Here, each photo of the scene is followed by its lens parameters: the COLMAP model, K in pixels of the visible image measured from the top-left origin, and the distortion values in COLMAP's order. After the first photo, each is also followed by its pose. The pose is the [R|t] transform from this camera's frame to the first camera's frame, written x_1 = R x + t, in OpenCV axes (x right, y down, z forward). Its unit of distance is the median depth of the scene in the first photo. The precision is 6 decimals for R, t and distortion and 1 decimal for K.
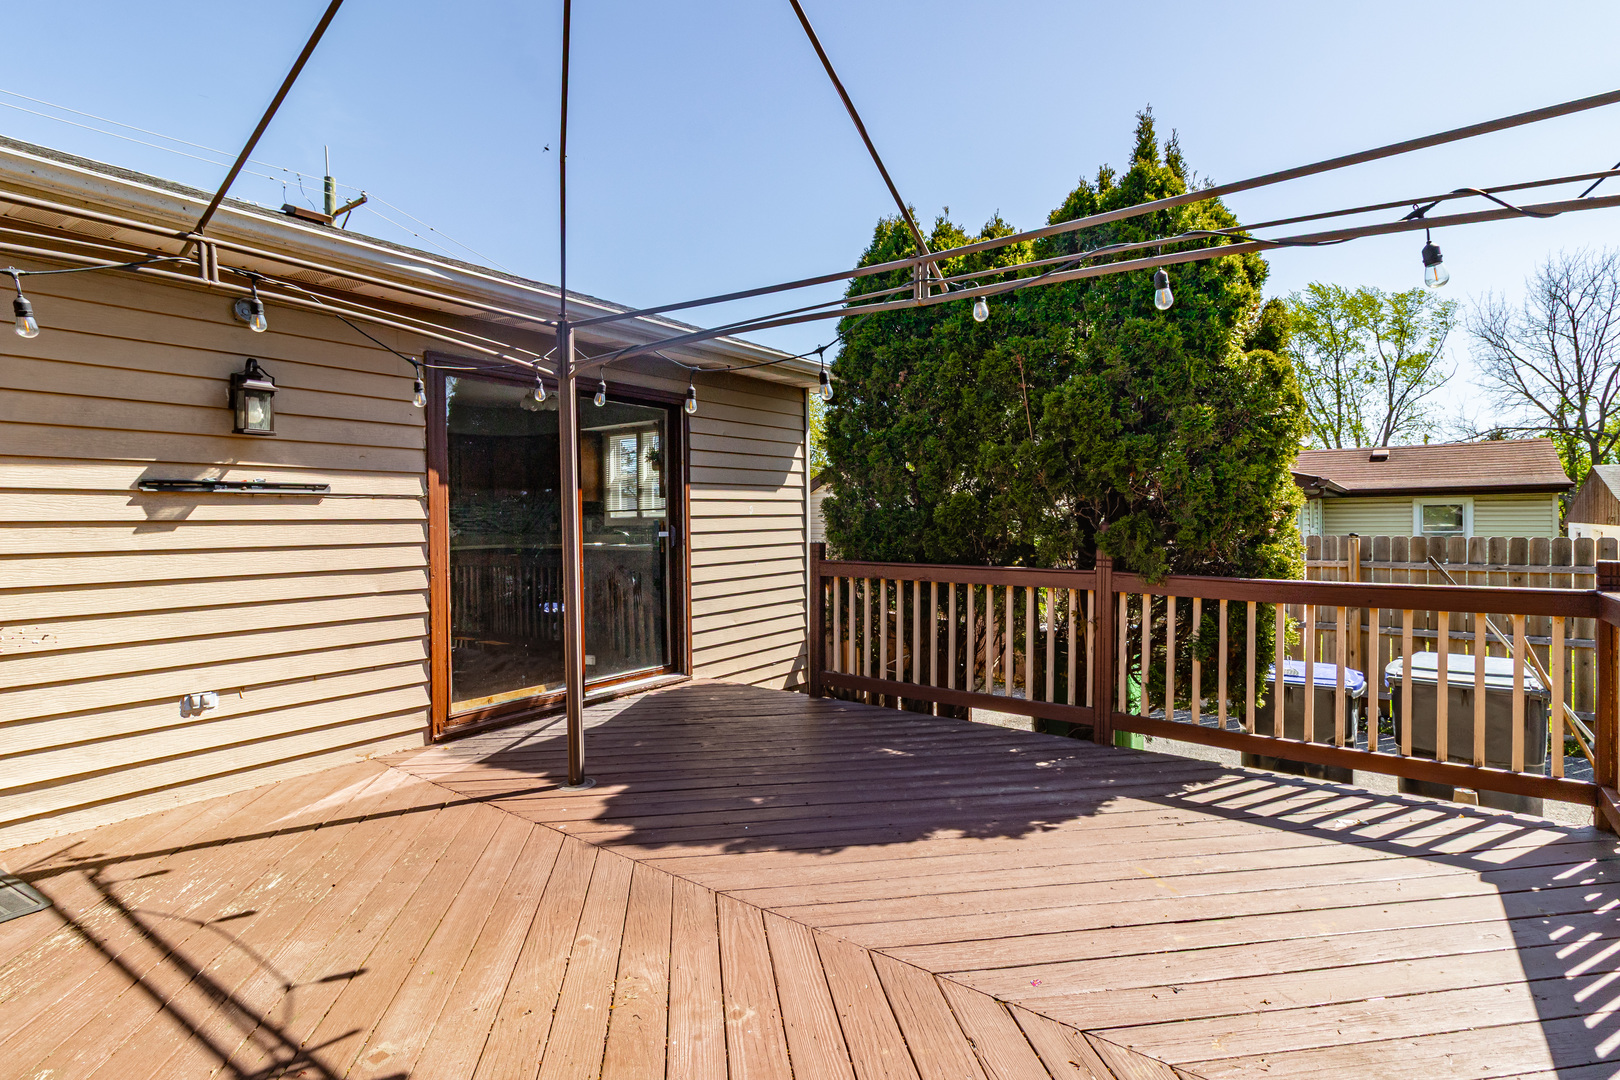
lens RADIAL K [[801.8, 0, 804.5], [0, 801.8, 527.7], [0, 0, 1]] dist [-0.000576, 0.000505]
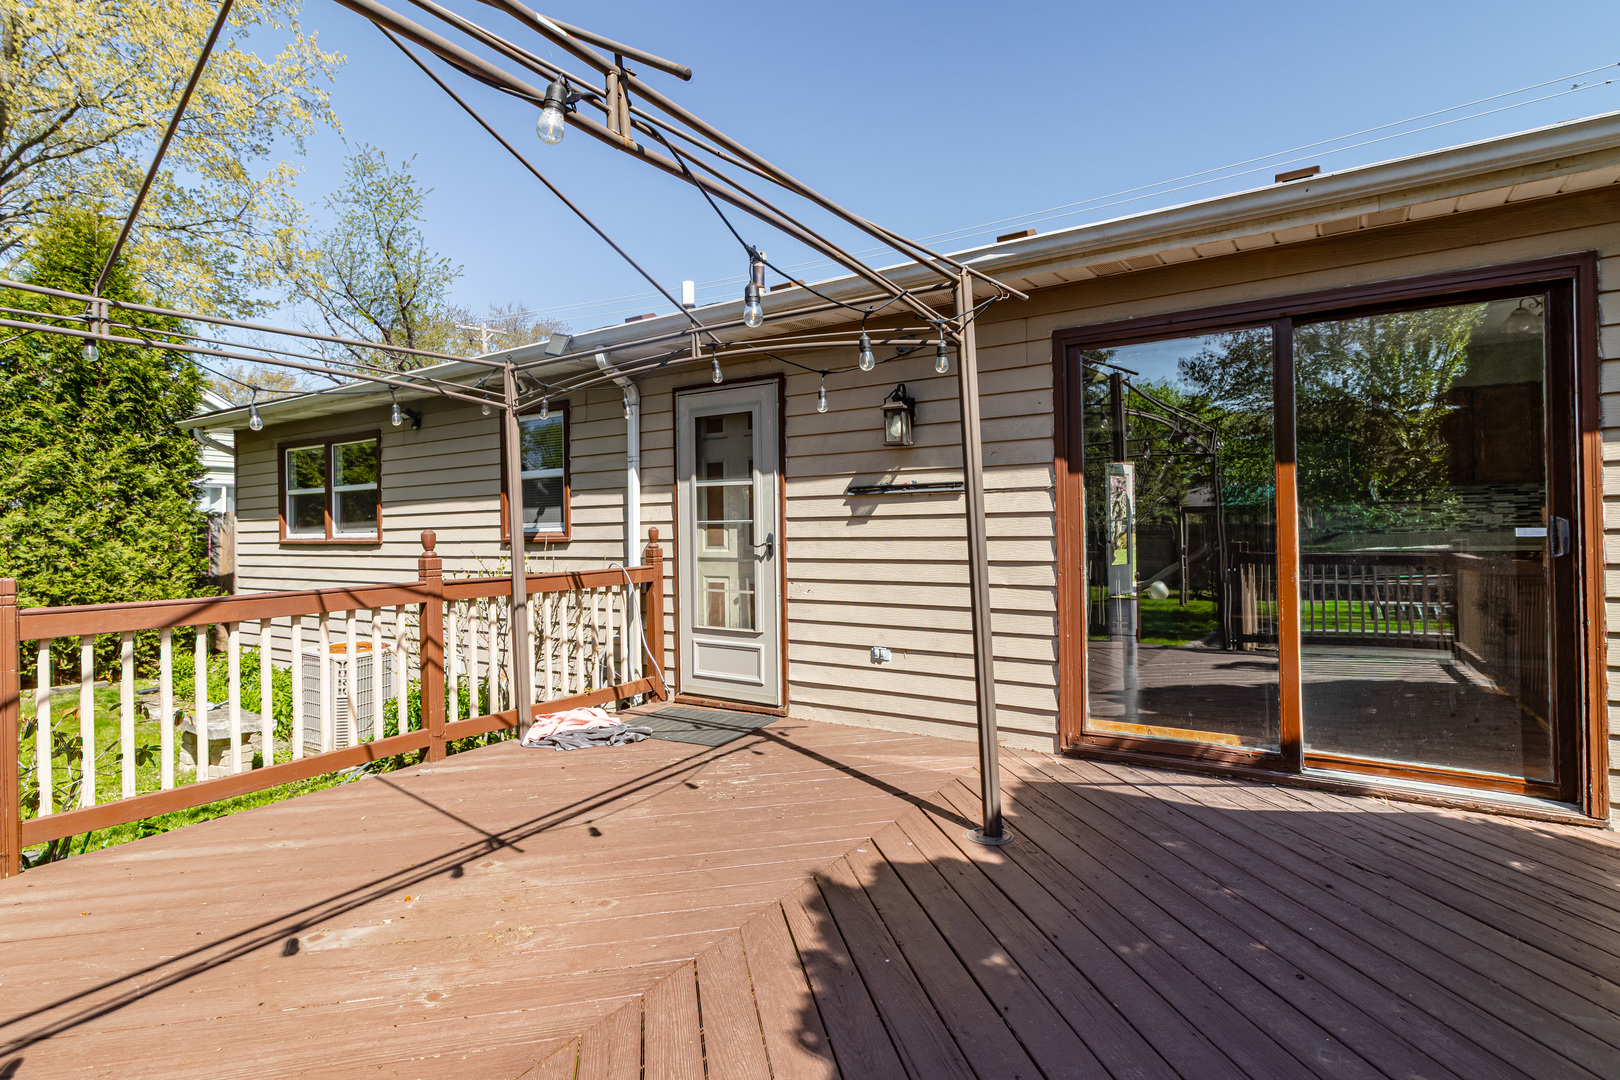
lens RADIAL K [[801.8, 0, 804.5], [0, 801.8, 527.7], [0, 0, 1]] dist [-0.000576, 0.000505]
pose [[0.043372, 0.008160, -0.999026, 0.550646], [0.002462, 0.999963, 0.008275, -0.000549], [0.999056, -0.002819, 0.043351, 0.821778]]
